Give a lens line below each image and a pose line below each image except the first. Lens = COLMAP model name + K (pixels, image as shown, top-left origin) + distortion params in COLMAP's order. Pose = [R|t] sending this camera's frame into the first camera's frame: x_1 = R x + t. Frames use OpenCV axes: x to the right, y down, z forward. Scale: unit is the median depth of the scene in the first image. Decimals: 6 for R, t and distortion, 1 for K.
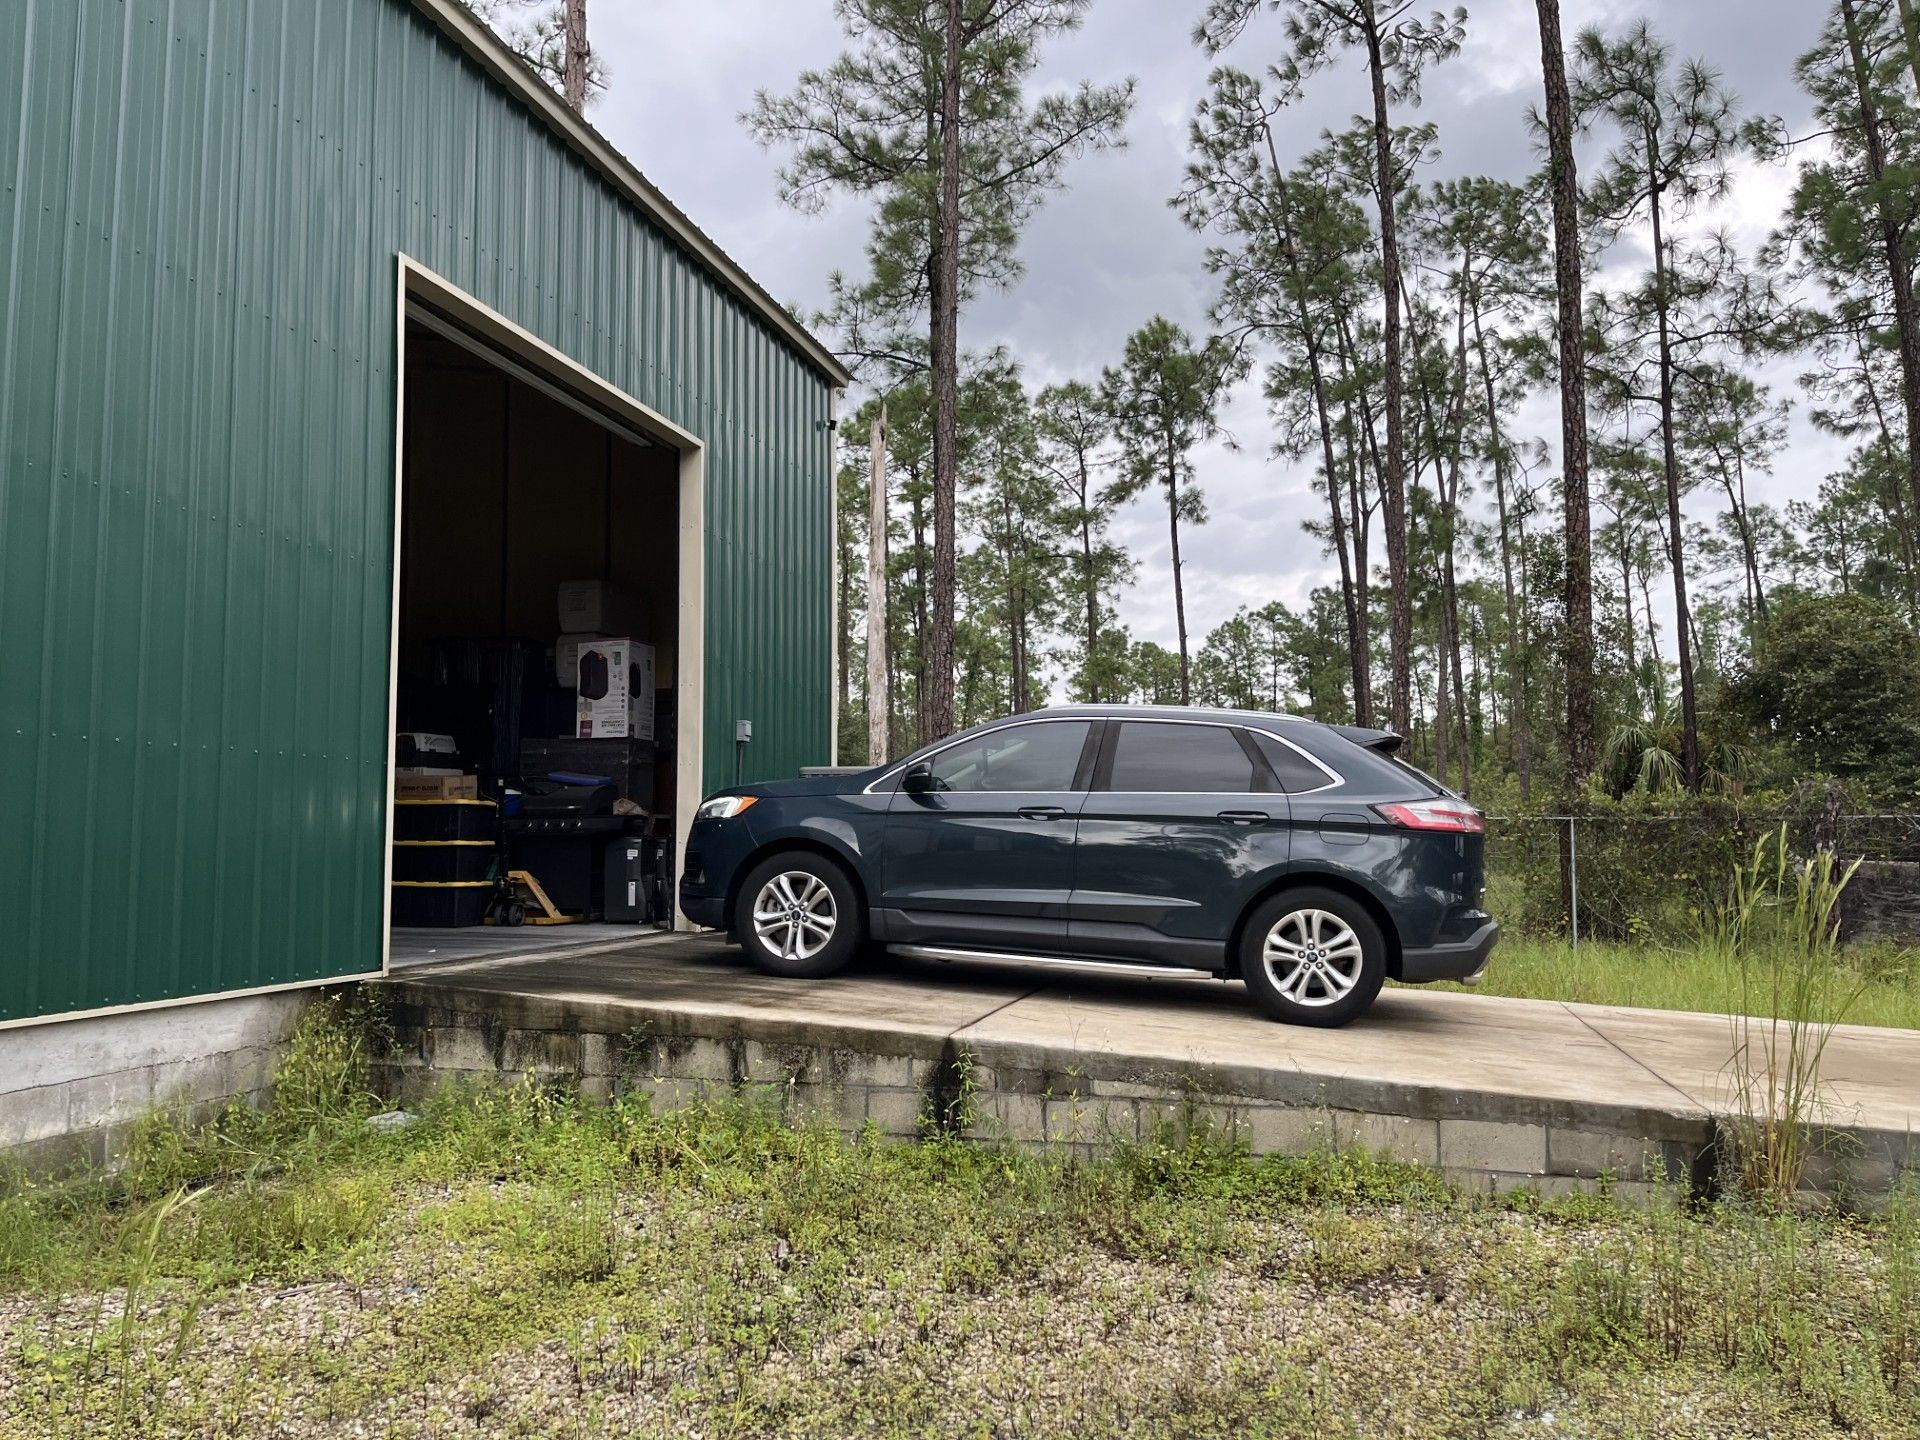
lens RADIAL K [[1447.4, 0, 969.1], [0, 1447.4, 730.8], [0, 0, 1]] dist [0.076538, -0.098532]
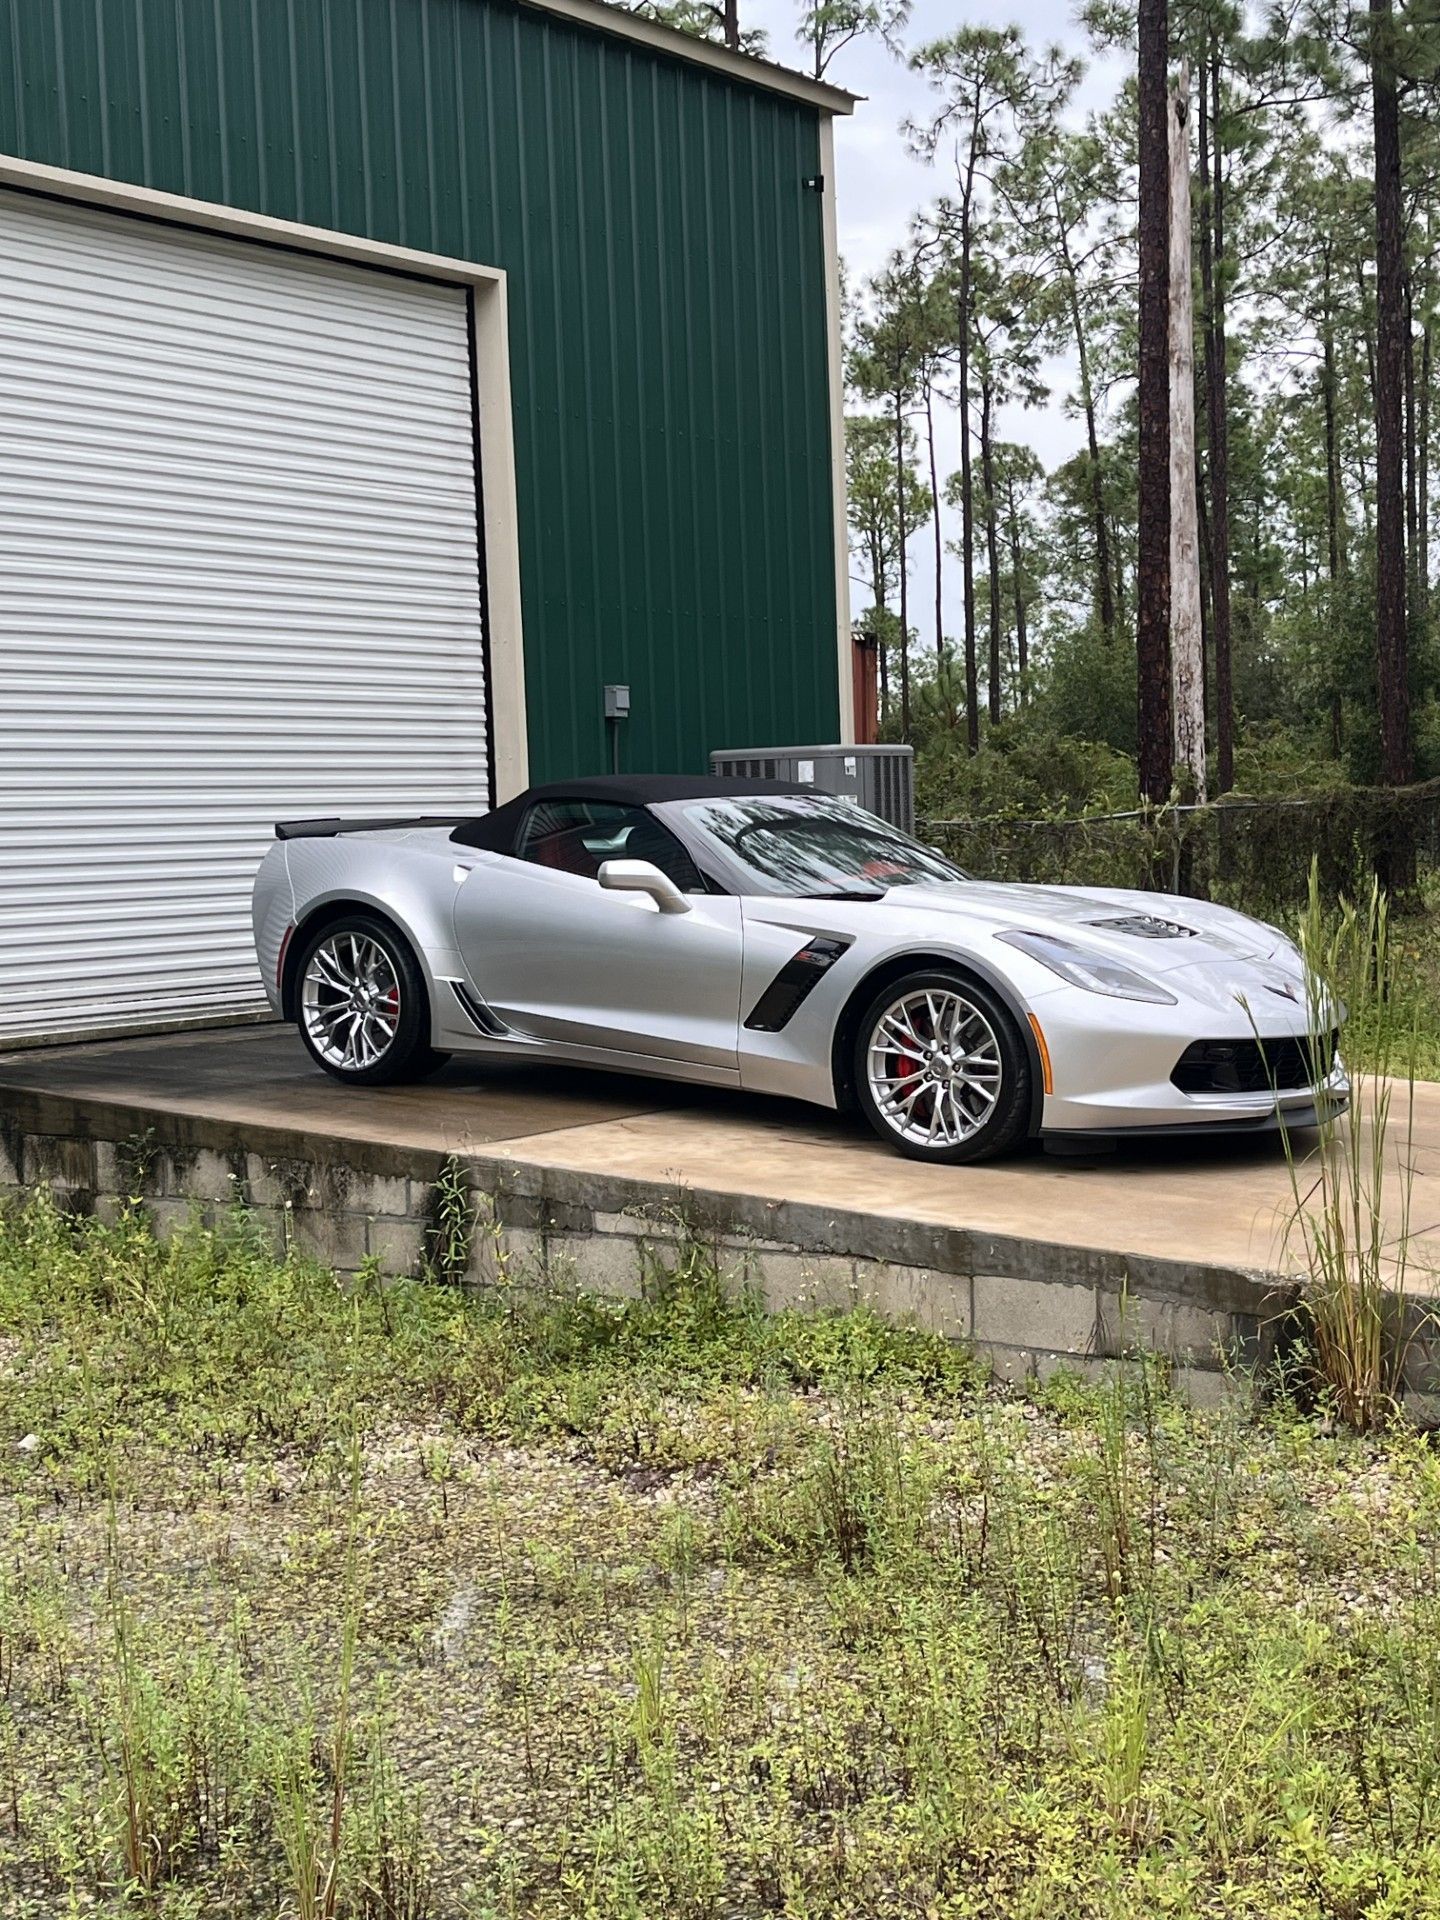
lens RADIAL K [[2553.8, 0, 723.6], [0, 2553.8, 951.8], [0, 0, 1]] dist [0.106078, 0.000000]
pose [[0.921370, -0.014093, -0.388431, 0.623112], [0.064421, 0.991058, 0.116852, -0.036359], [0.383311, -0.132687, 0.914039, -0.137593]]
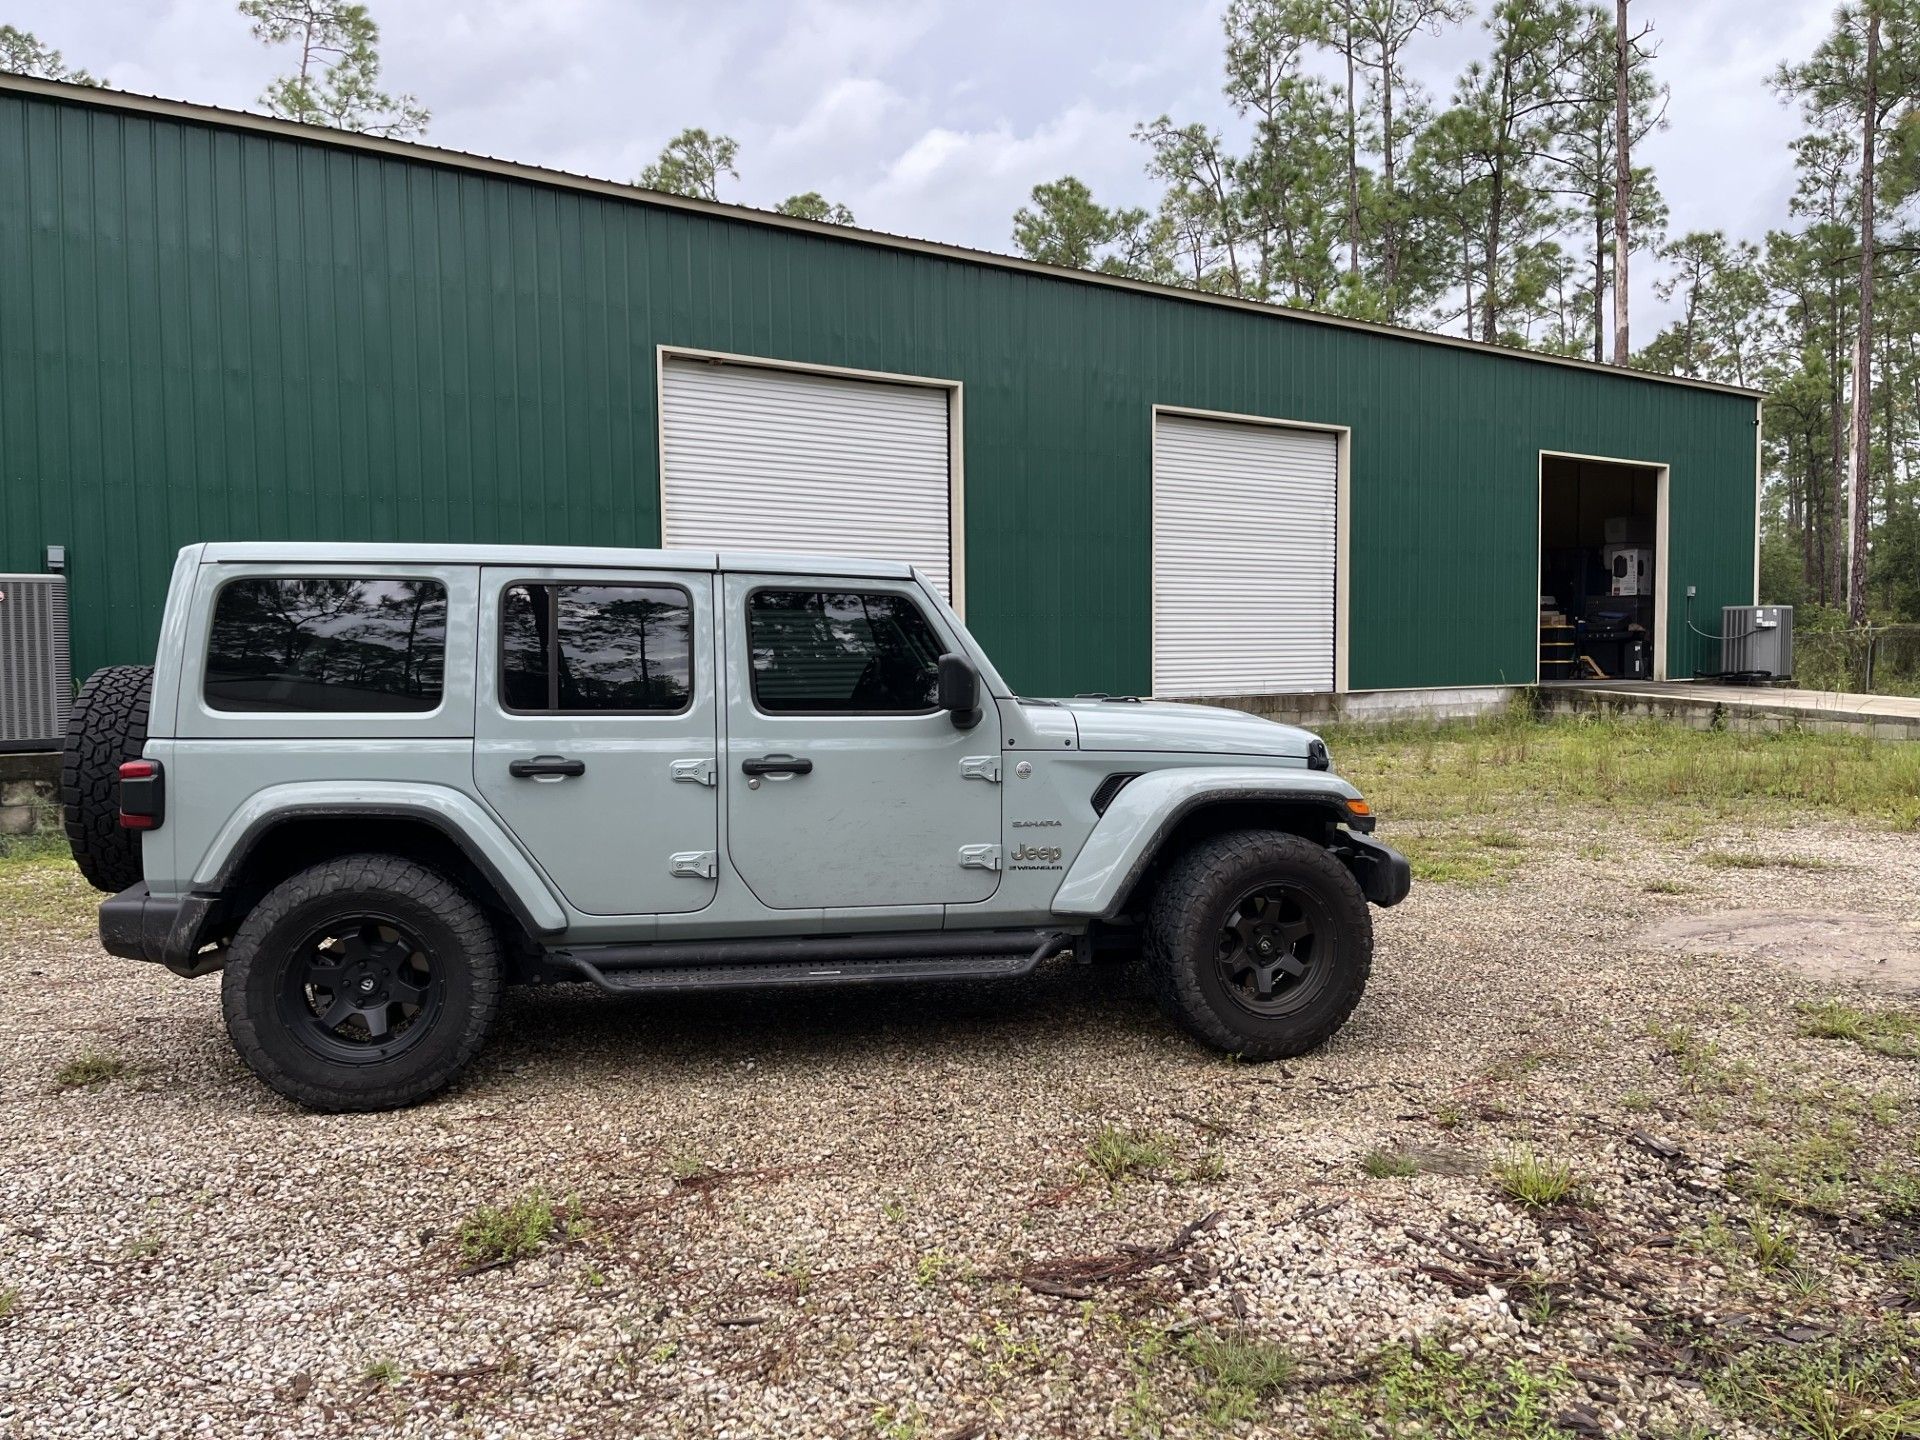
lens RADIAL K [[1447.4, 0, 964.7], [0, 1447.4, 732.2], [0, 0, 1]] dist [0.076538, -0.098532]
pose [[0.756957, 0.027518, -0.652884, 0.831410], [0.060077, 0.991951, 0.111463, -0.181968], [0.650697, -0.123596, 0.749212, -2.494836]]
